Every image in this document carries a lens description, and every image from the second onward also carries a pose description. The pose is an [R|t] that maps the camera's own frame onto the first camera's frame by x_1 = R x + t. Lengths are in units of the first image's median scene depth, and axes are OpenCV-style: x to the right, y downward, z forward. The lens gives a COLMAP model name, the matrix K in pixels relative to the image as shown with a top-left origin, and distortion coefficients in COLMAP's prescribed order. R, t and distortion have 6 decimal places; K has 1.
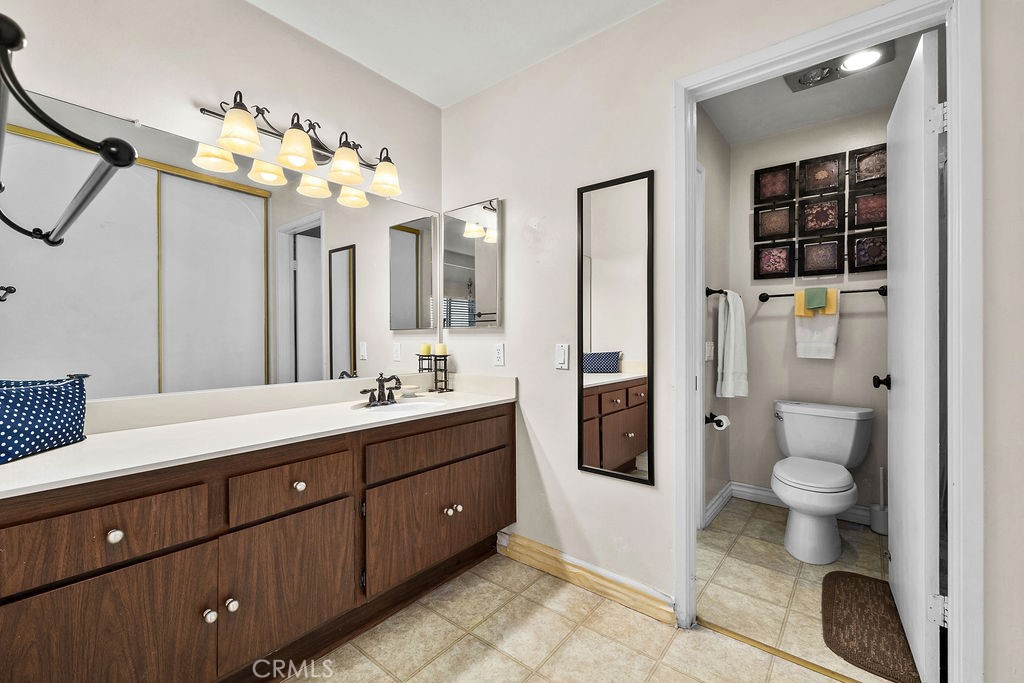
lens RADIAL K [[432.1, 0, 513.7], [0, 432.1, 335.2], [0, 0, 1]] dist [0.000436, 0.000053]
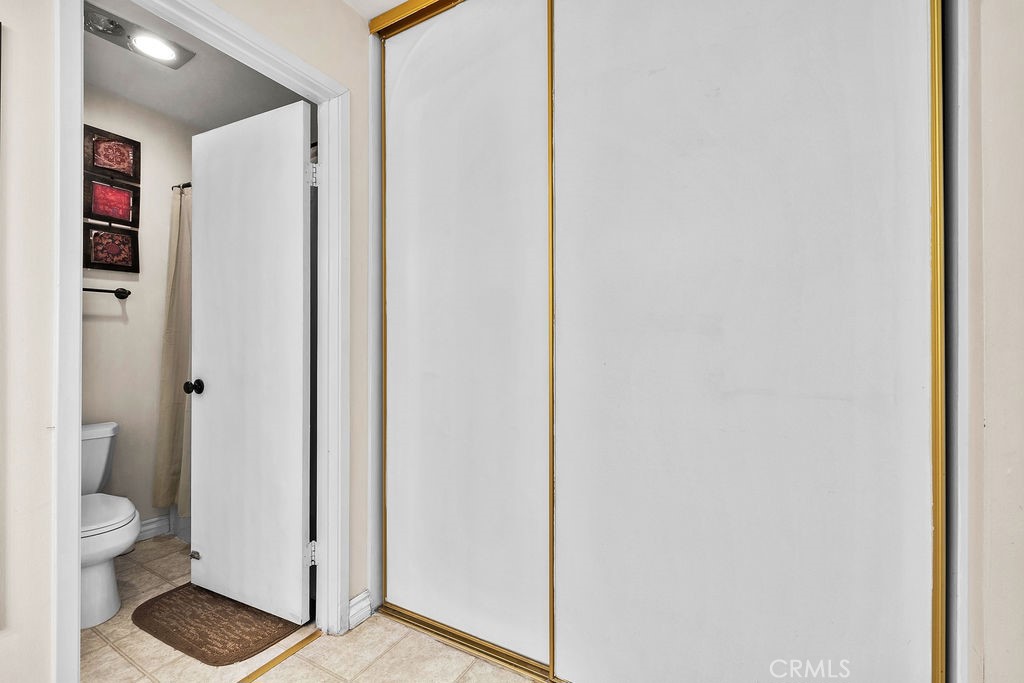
lens RADIAL K [[429.6, 0, 514.5], [0, 429.6, 337.8], [0, 0, 1]] dist [-0.000737, -0.000276]
pose [[-0.157584, 0.008264, 0.987471, -0.194932], [-0.001773, 0.999961, -0.008651, 0.000007], [-0.987504, -0.003114, -0.157563, 0.305746]]
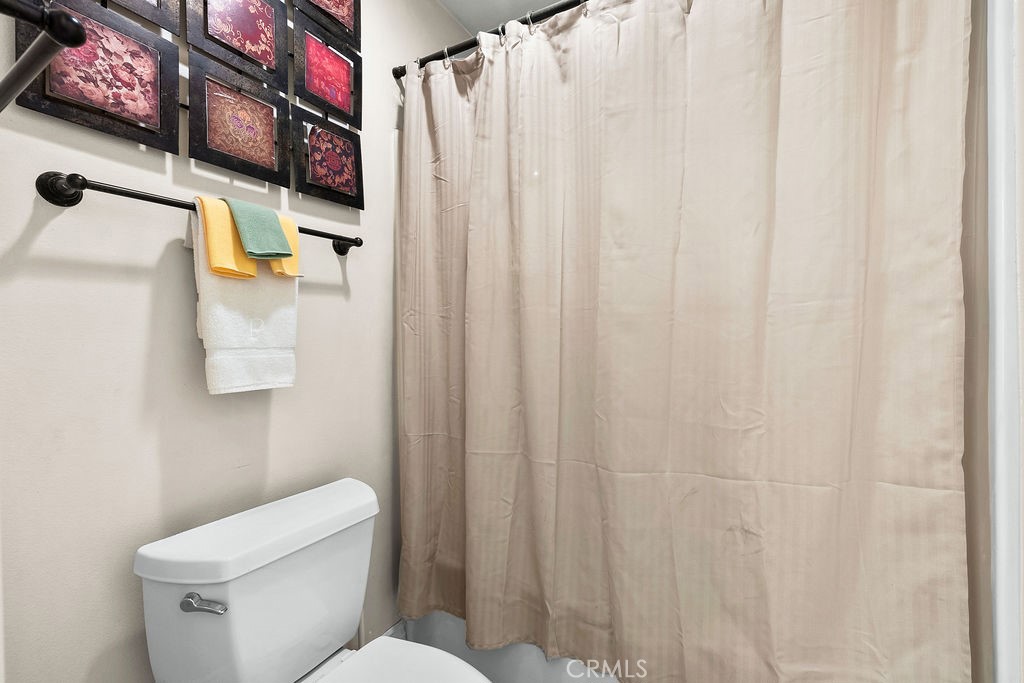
lens RADIAL K [[429.6, 0, 514.5], [0, 429.6, 337.8], [0, 0, 1]] dist [-0.000737, -0.000276]
pose [[-0.188221, -0.018907, 0.981945, 0.300830], [0.003798, 0.999793, 0.019978, 0.001497], [-0.982119, 0.007490, -0.188110, 0.892313]]
